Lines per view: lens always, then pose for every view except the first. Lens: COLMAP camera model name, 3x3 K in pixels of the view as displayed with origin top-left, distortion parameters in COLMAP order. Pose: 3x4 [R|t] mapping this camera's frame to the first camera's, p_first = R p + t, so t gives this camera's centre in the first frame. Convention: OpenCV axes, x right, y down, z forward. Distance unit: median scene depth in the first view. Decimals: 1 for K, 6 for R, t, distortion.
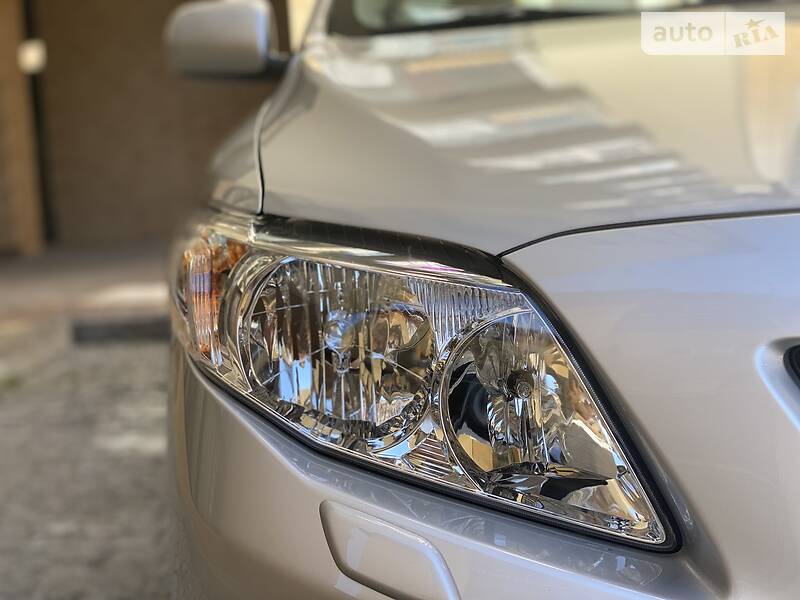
lens RADIAL K [[1234.0, 0, 400.0], [0, 1234.0, 300.0], [0, 0, 1]] dist [0.103750, -0.076817]
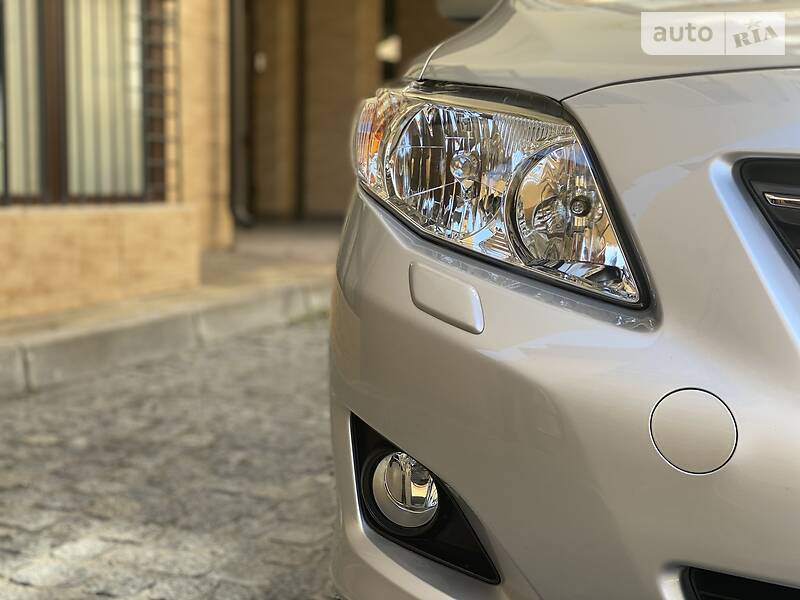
lens RADIAL K [[1234.0, 0, 400.0], [0, 1234.0, 300.0], [0, 0, 1]] dist [0.103750, -0.076817]
pose [[0.956884, 0.102325, -0.271851, 0.301262], [-0.105184, 0.994444, 0.004074, 0.194050], [0.270757, 0.024697, 0.962331, -0.354579]]
